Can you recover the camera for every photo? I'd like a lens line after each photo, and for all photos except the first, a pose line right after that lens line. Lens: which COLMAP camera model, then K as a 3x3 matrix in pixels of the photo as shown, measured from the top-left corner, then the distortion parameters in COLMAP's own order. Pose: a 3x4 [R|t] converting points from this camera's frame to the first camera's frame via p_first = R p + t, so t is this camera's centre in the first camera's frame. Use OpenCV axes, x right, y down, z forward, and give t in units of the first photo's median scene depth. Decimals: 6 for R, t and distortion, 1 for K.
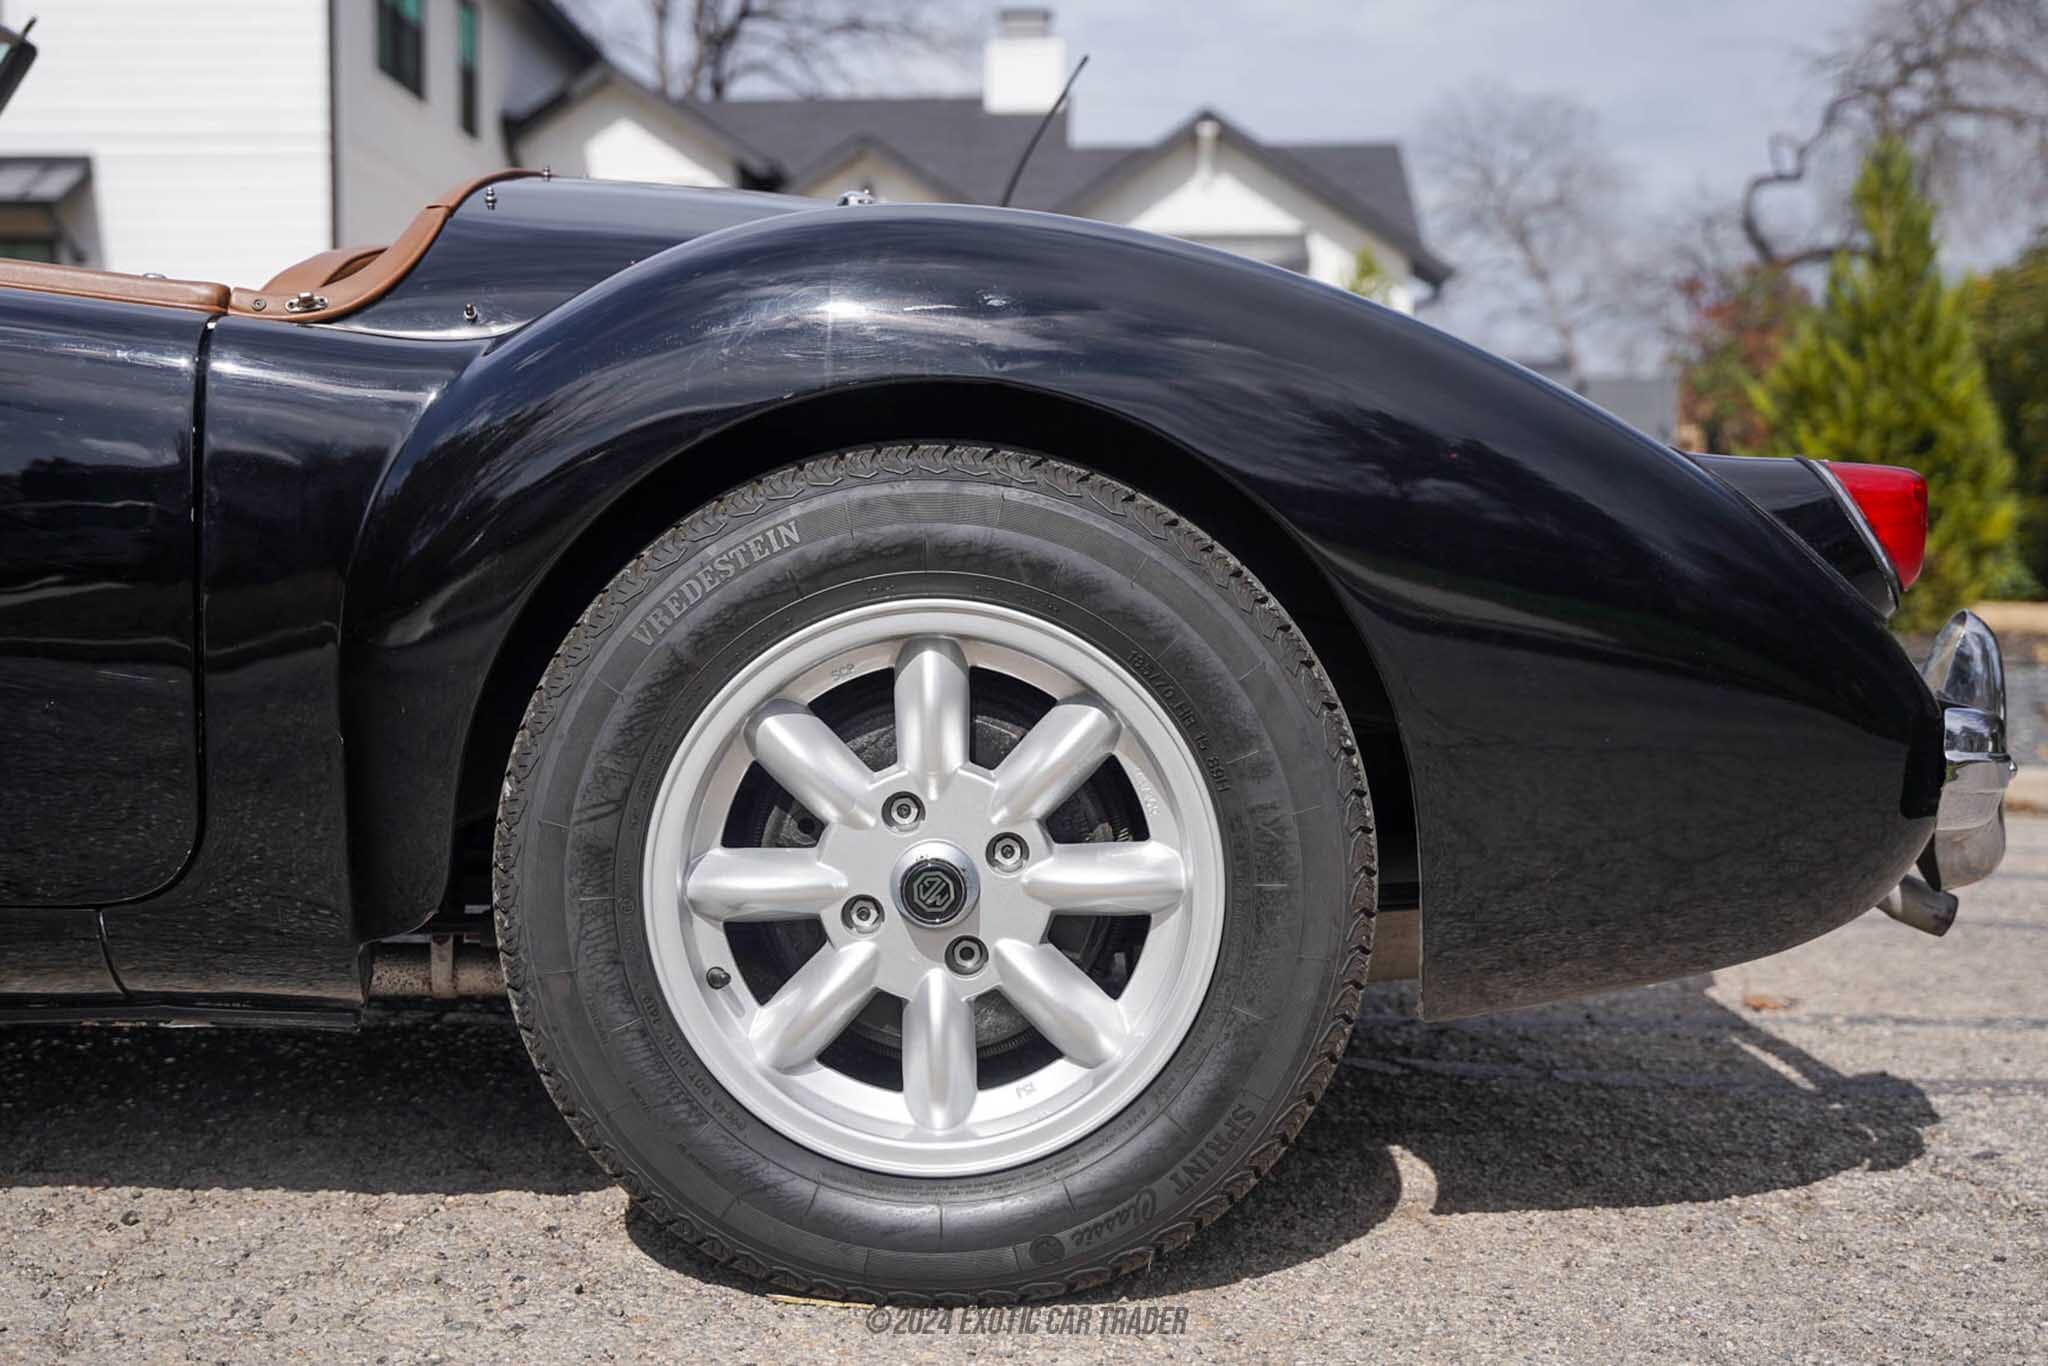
lens RADIAL K [[2142.8, 0, 1029.7], [0, 2142.8, 672.7], [0, 0, 1]] dist [0.023918, 0.000000]
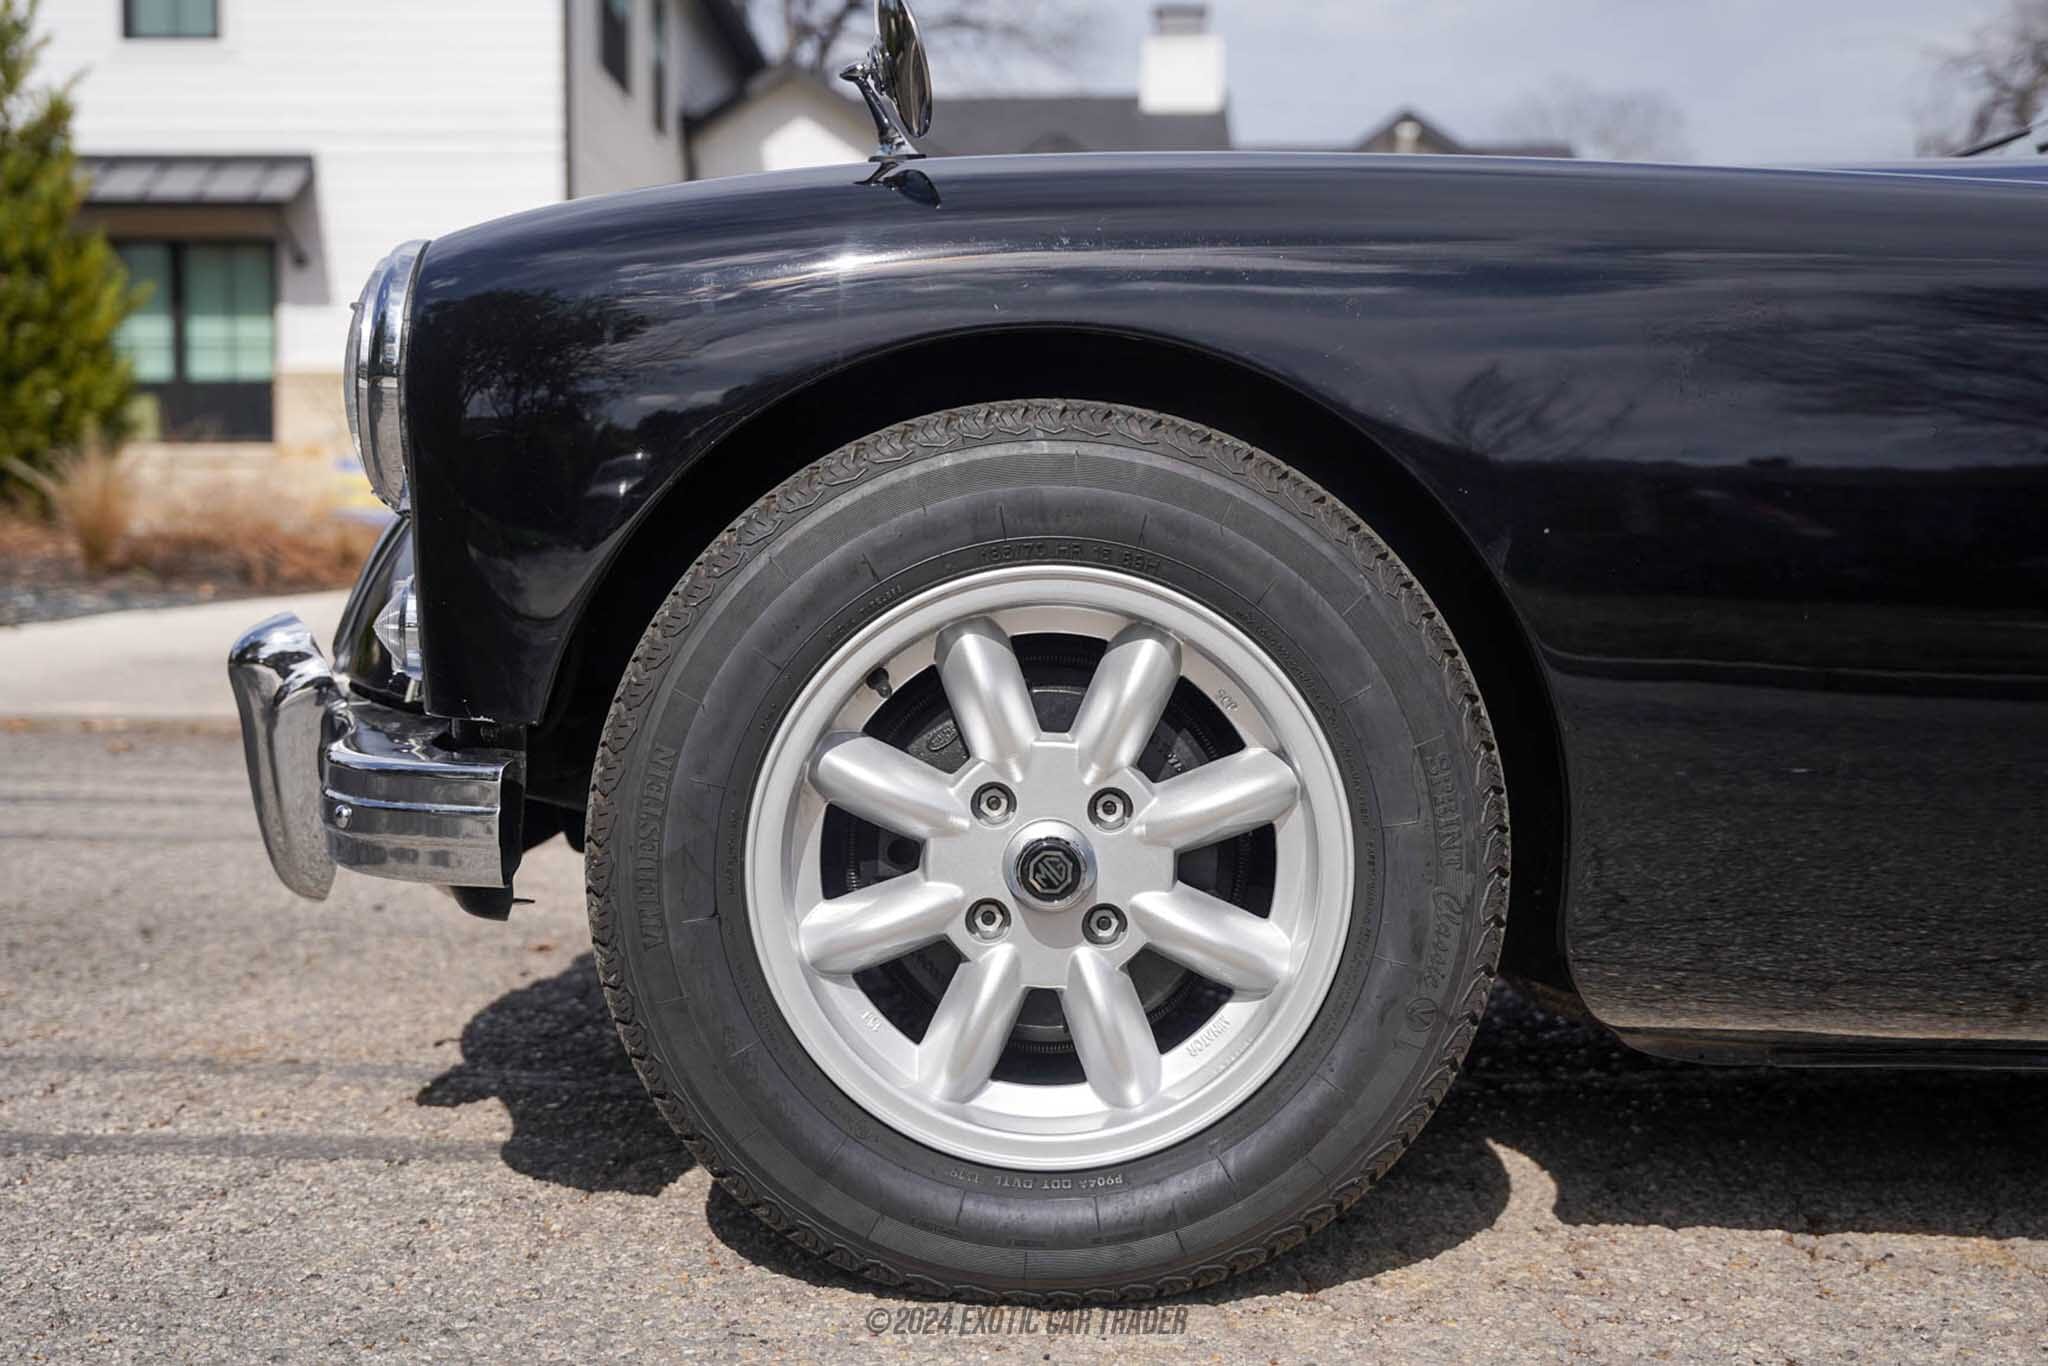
lens RADIAL K [[2204.2, 0, 1024.3], [0, 2204.2, 680.2], [0, 0, 1]] dist [0.022666, 0.000000]
pose [[0.999480, -0.003635, 0.032036, -0.125143], [0.003753, 0.999986, -0.003627, -0.001496], [-0.032022, 0.003745, 0.999480, 0.007559]]
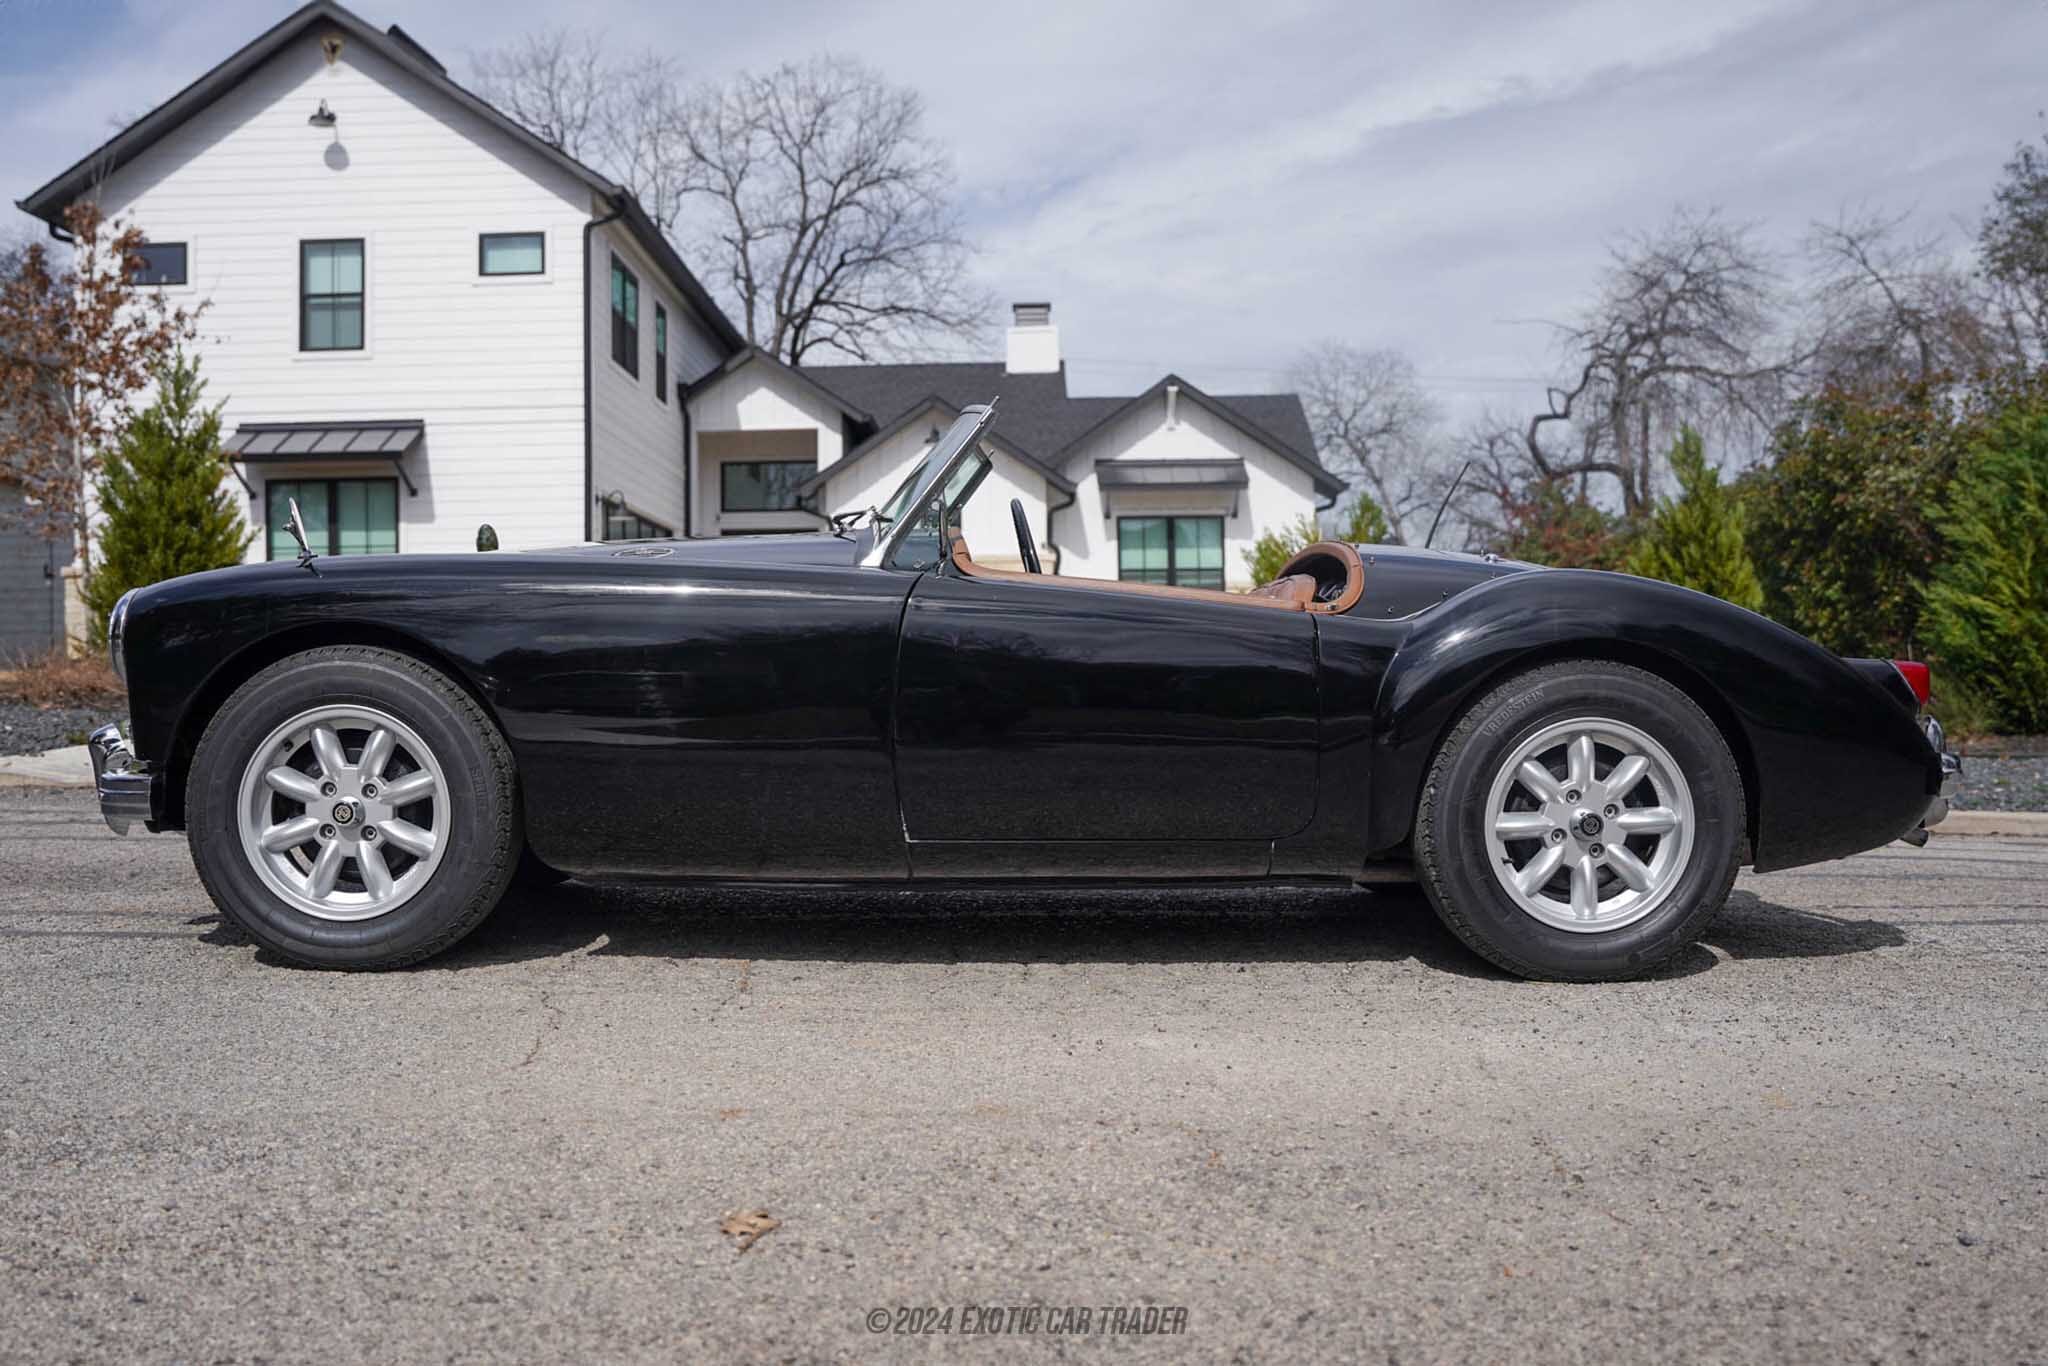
lens RADIAL K [[1631.3, 0, 1010.5], [0, 1631.3, 702.6], [0, 0, 1]] dist [-0.042984, 0.024355]
pose [[0.999477, -0.013189, 0.029525, -0.061542], [0.014463, 0.998956, -0.043343, 0.001875], [-0.028923, 0.043747, 0.998624, -0.075757]]
